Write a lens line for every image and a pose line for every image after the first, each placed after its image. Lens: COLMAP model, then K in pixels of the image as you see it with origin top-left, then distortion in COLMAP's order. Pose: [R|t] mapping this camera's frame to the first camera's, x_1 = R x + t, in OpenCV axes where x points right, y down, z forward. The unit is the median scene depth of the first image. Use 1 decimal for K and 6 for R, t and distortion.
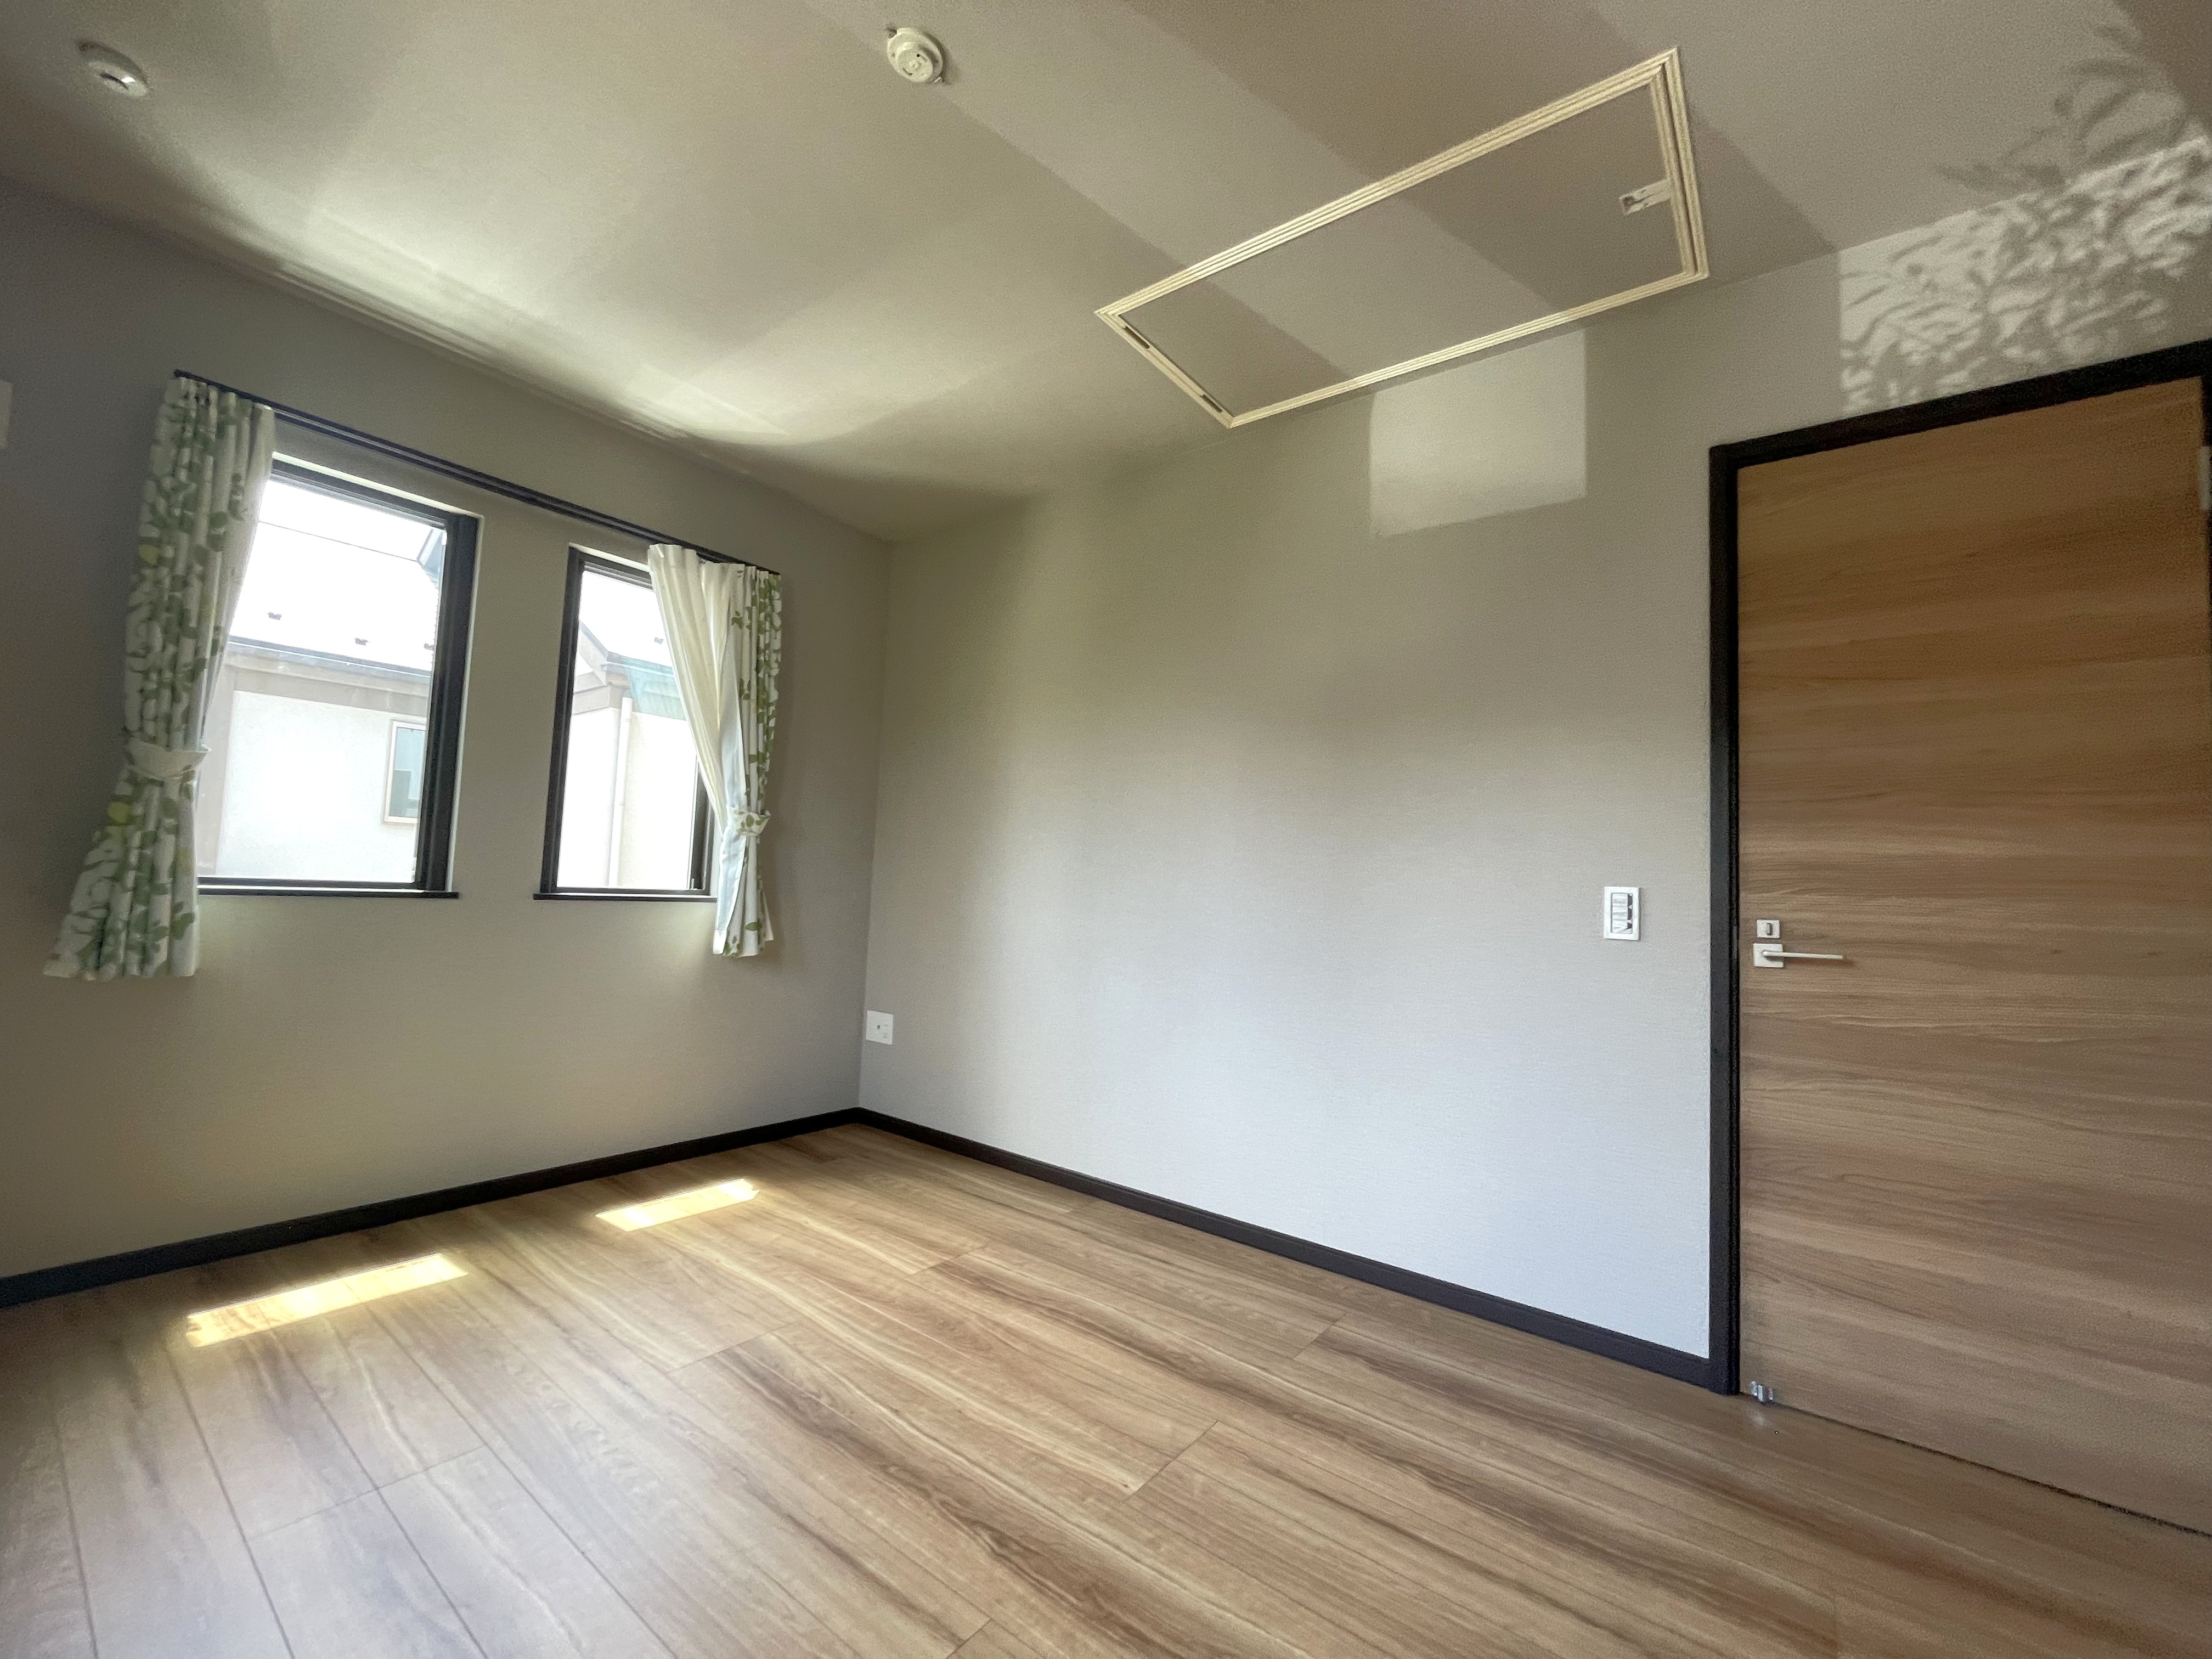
lens RADIAL K [[897.5, 0, 1089.9], [0, 897.5, 826.3], [0, 0, 1]] dist [-0.000941, -0.000841]
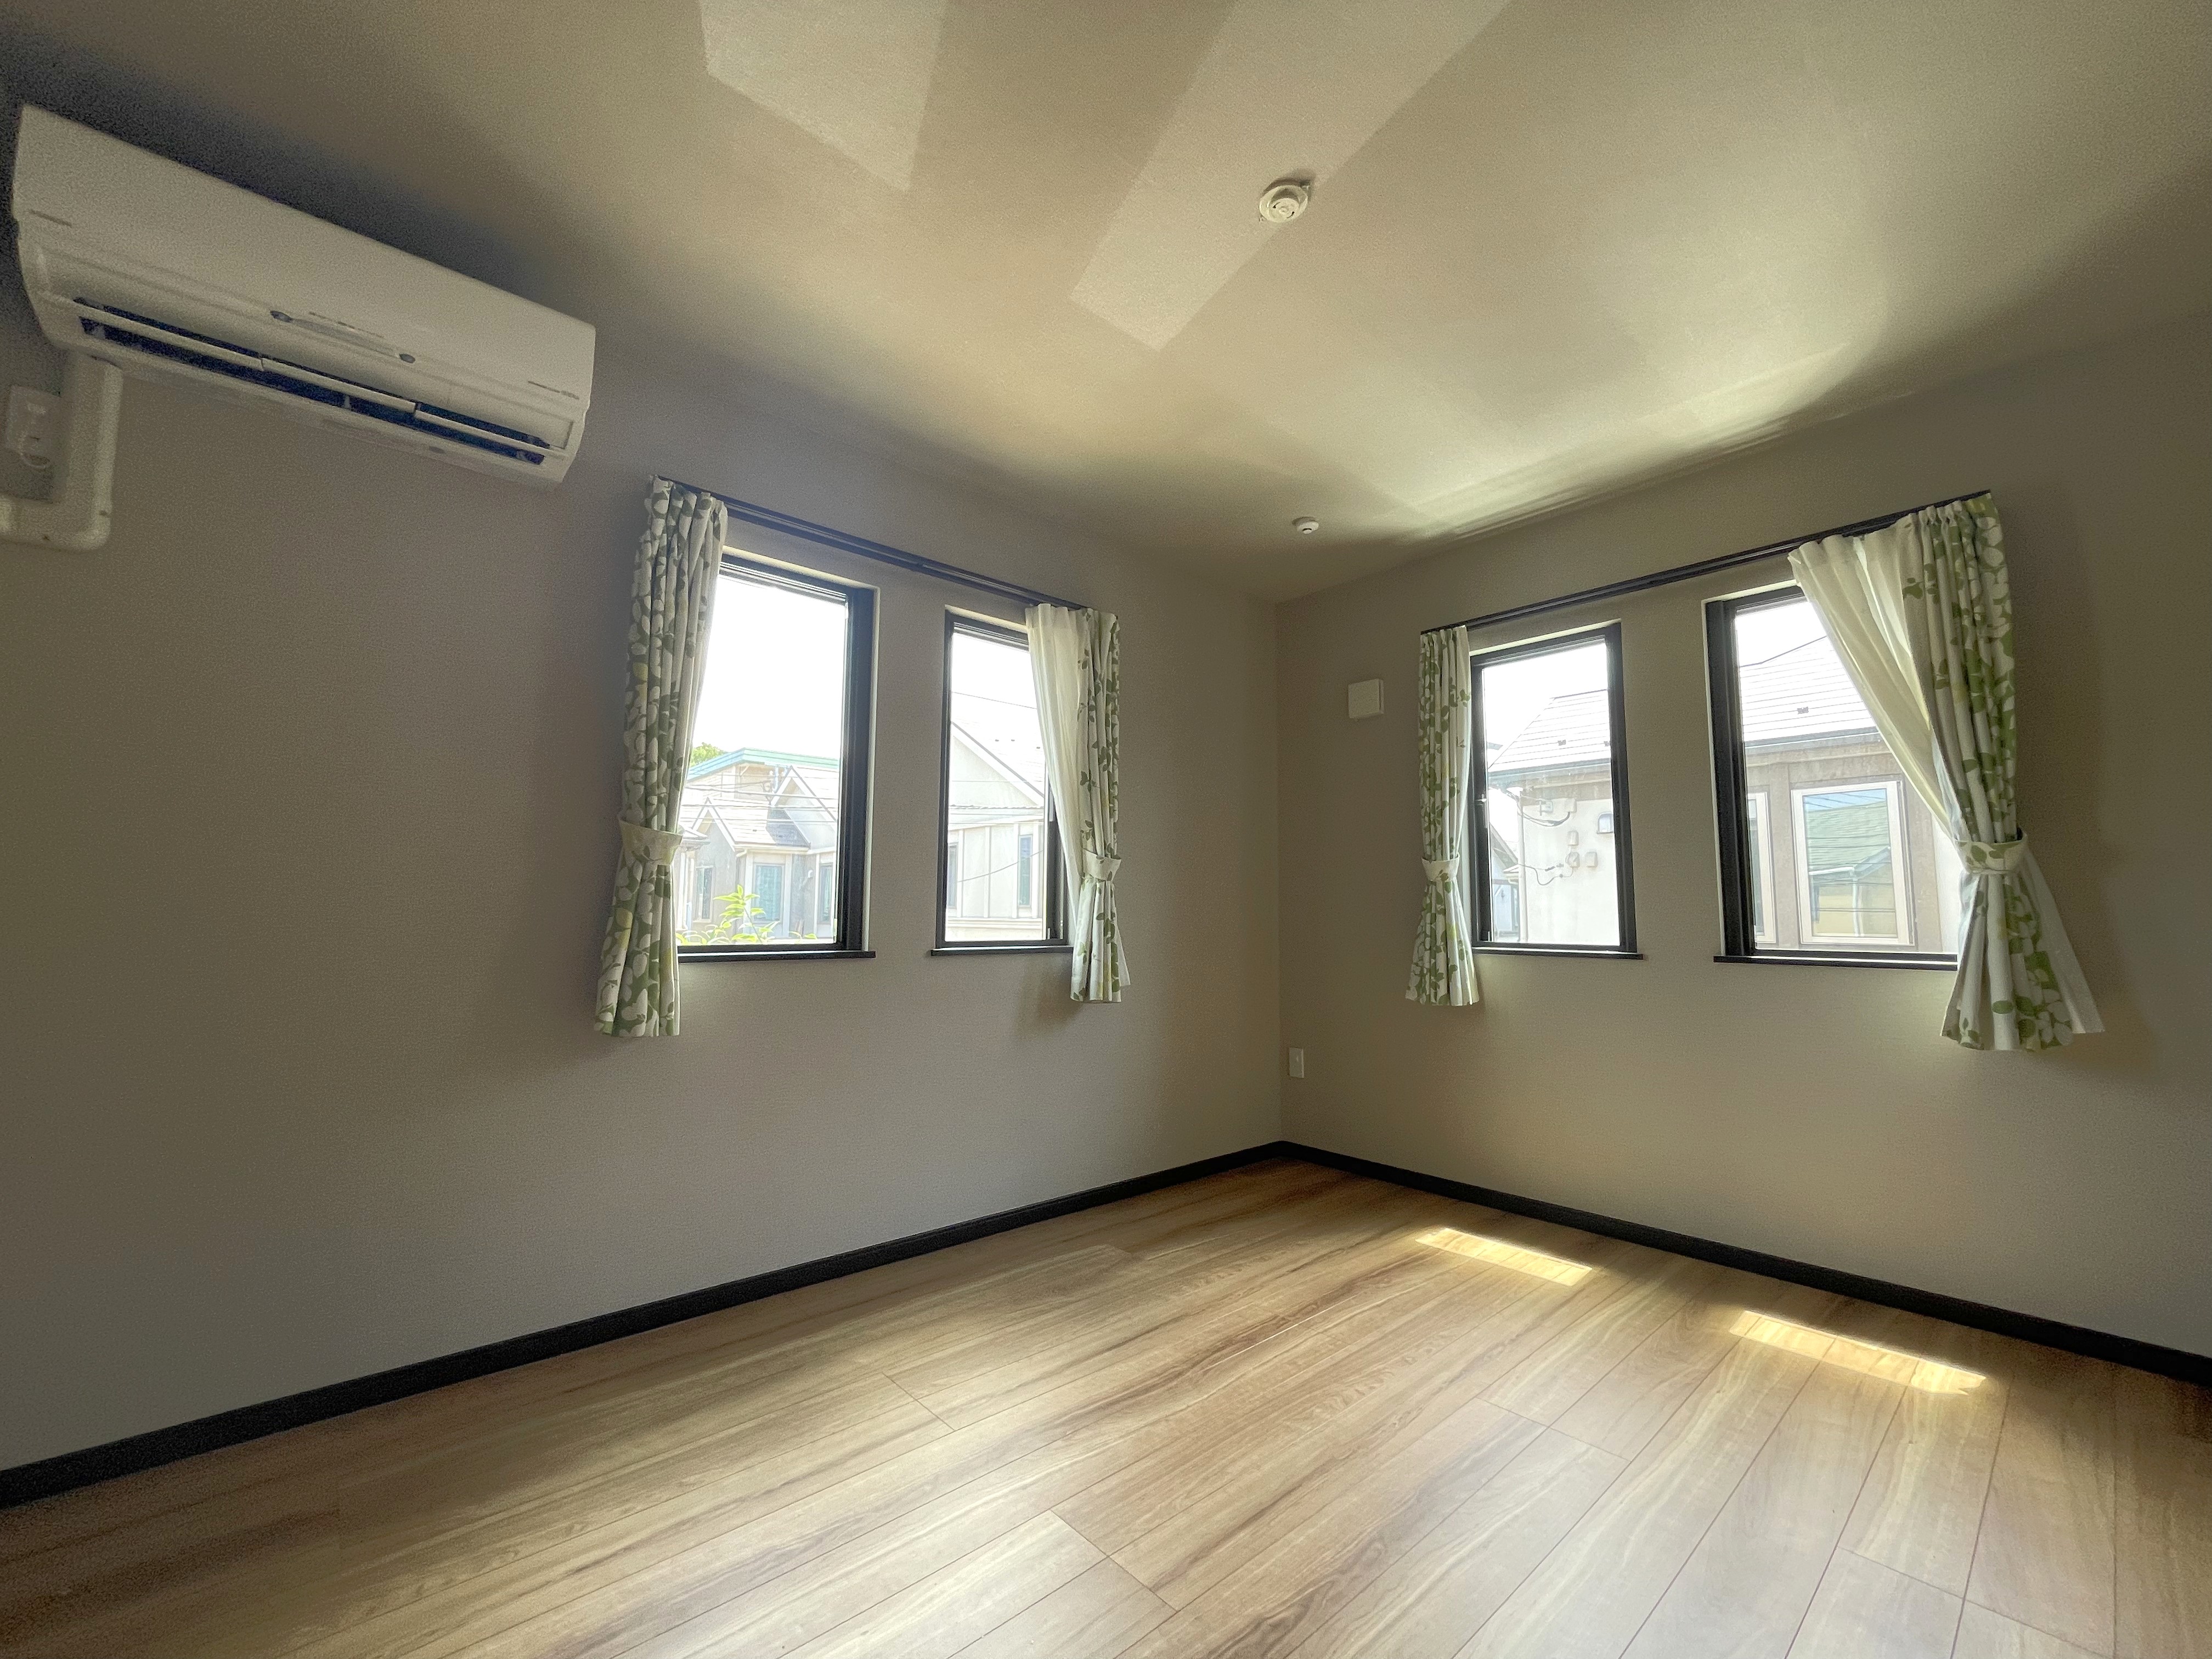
lens RADIAL K [[897.5, 0, 1116.1], [0, 897.5, 826.6], [0, 0, 1]] dist [-0.000941, -0.000841]
pose [[-0.172620, -0.142184, -0.974672, 0.599109], [0.052885, 0.986761, -0.153314, 0.063324], [0.983568, -0.078010, -0.162815, 0.648690]]
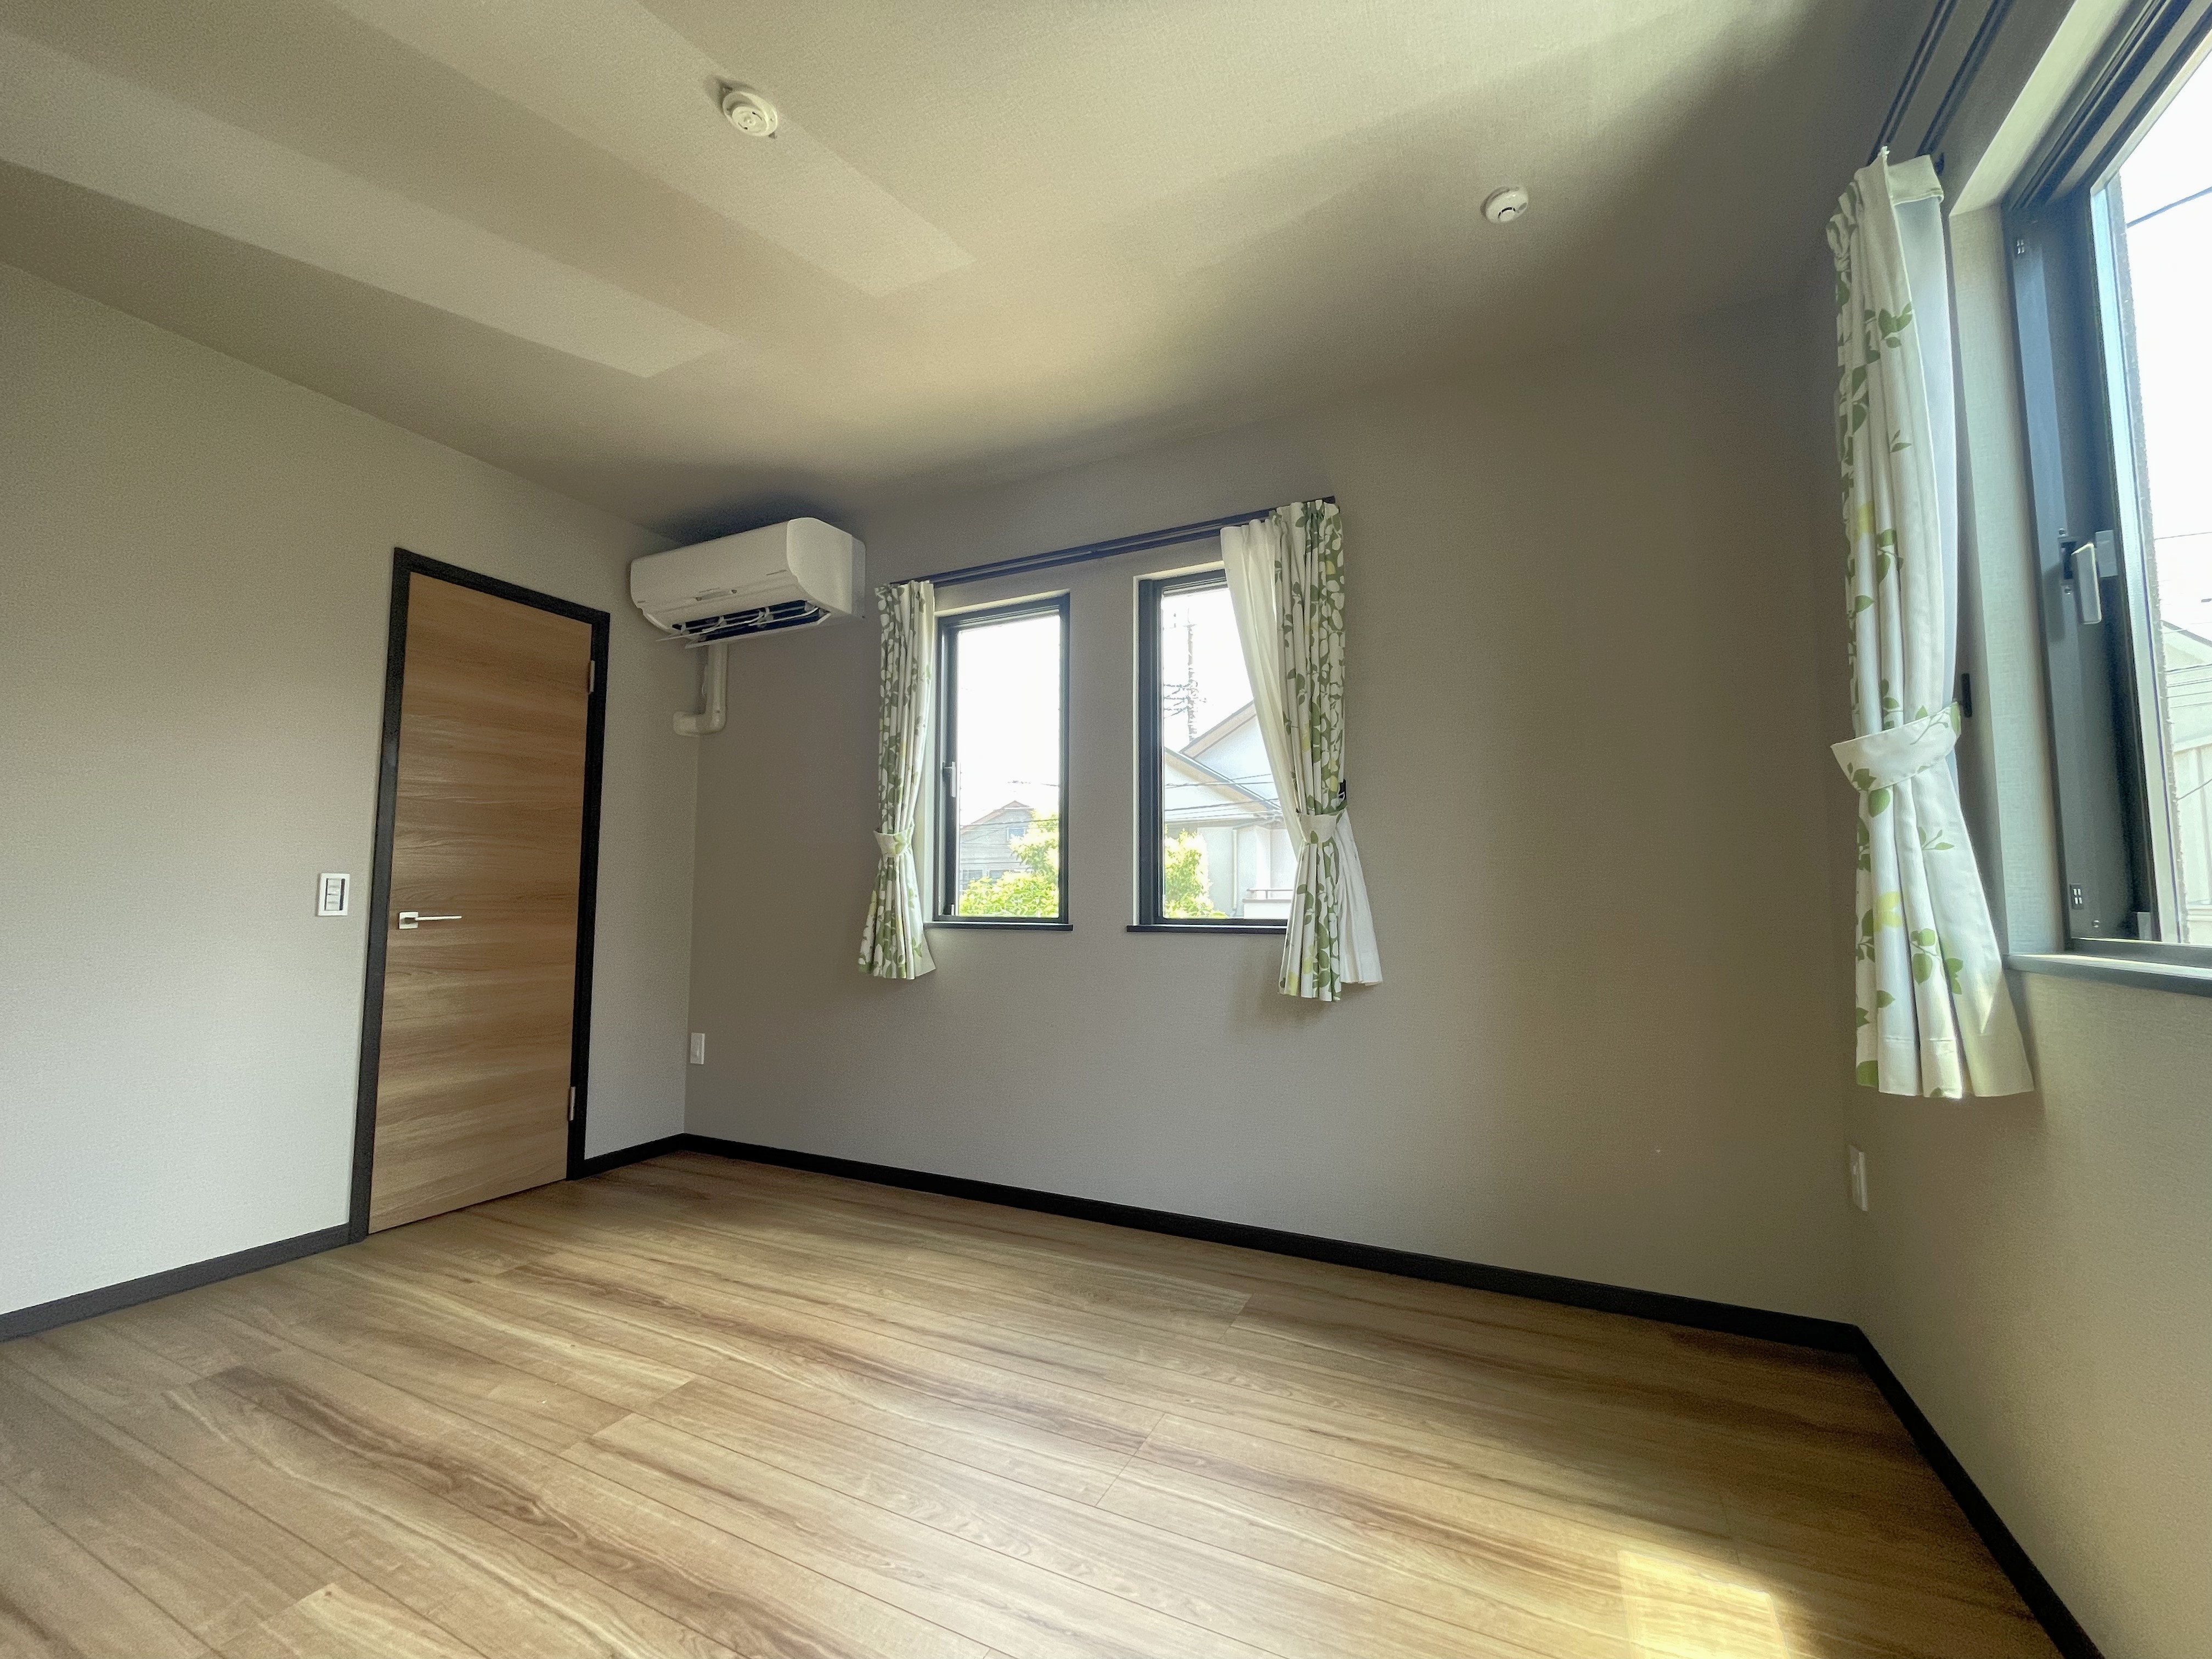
lens RADIAL K [[897.5, 0, 1093.4], [0, 897.5, 827.9], [0, 0, 1]] dist [-0.000941, -0.000841]
pose [[-0.977876, -0.061636, -0.199899, -0.306122], [-0.029852, 0.986943, -0.158277, 0.093081], [0.207044, -0.148807, -0.966948, 1.407468]]
